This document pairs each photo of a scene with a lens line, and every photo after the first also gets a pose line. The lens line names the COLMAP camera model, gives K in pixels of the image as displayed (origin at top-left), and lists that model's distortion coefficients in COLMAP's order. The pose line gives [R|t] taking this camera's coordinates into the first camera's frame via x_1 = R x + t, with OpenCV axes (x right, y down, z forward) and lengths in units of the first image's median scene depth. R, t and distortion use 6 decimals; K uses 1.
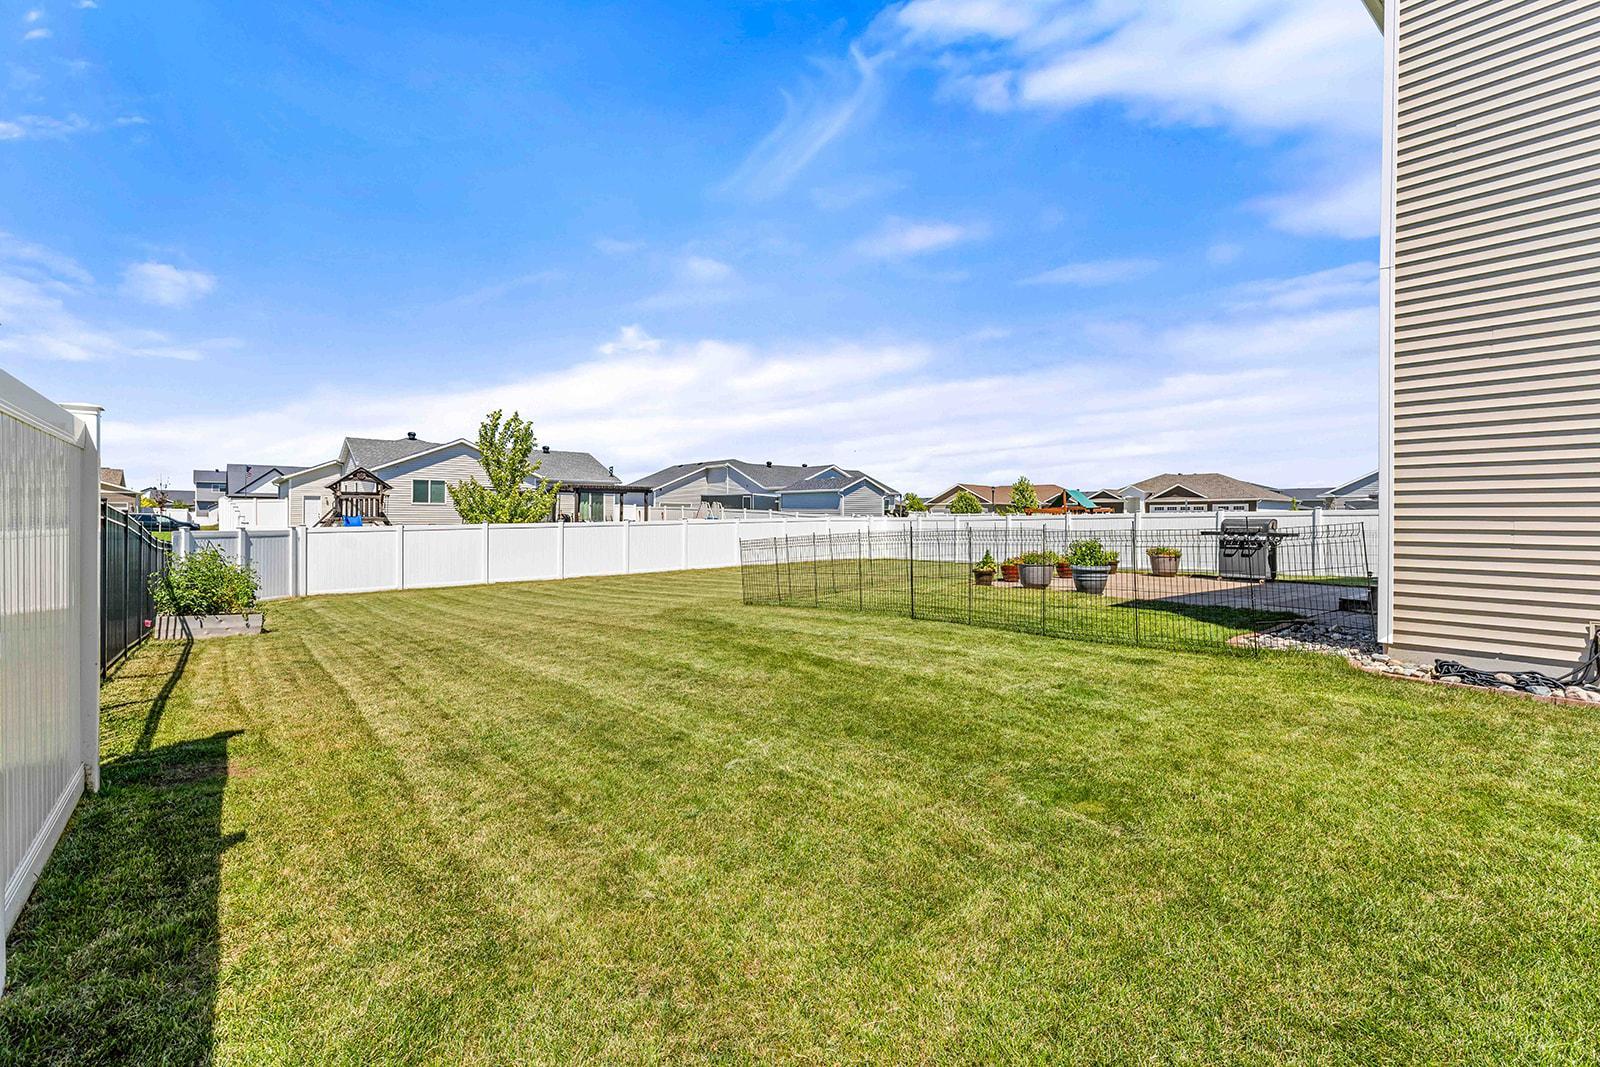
lens RADIAL K [[716.1, 0, 799.0], [0, 716.1, 534.7], [0, 0, 1]] dist [0.000720, -0.000062]
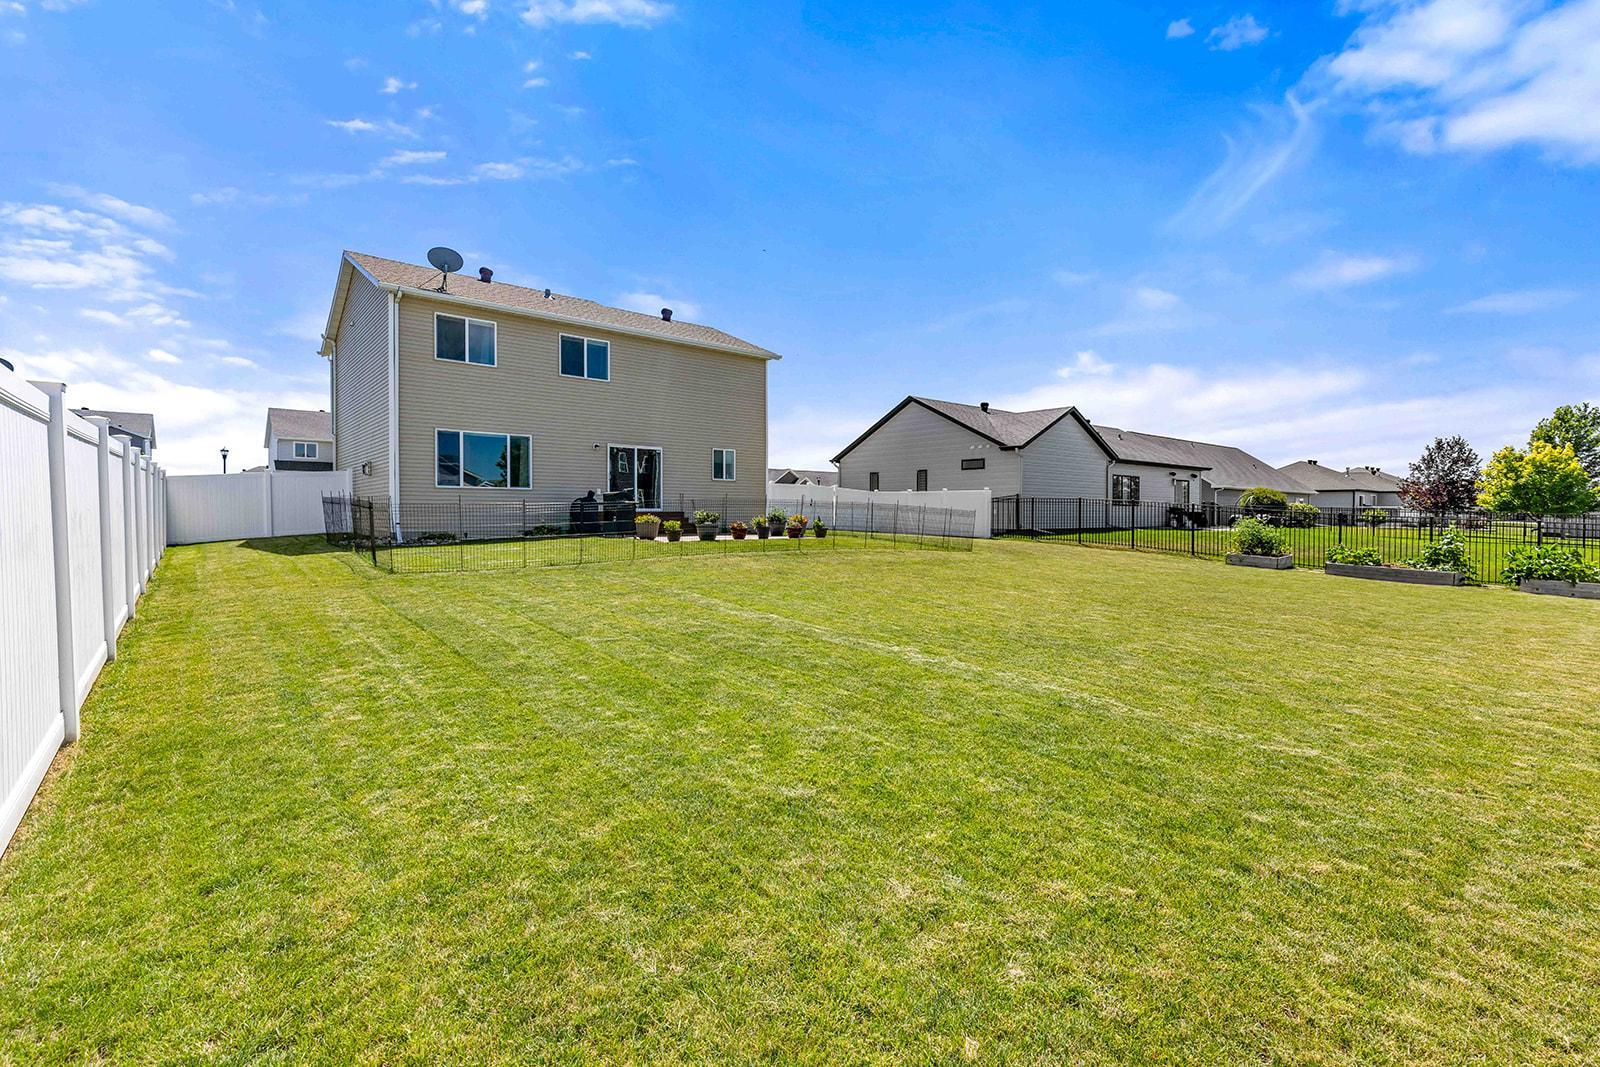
lens RADIAL K [[716.1, 0, 798.5], [0, 716.1, 528.0], [0, 0, 1]] dist [0.000720, -0.000062]
pose [[1.000000, -0.000007, 0.000805, -0.666538], [0.000019, 0.999882, -0.015341, -0.009657], [-0.000805, 0.015341, 0.999882, -0.071837]]
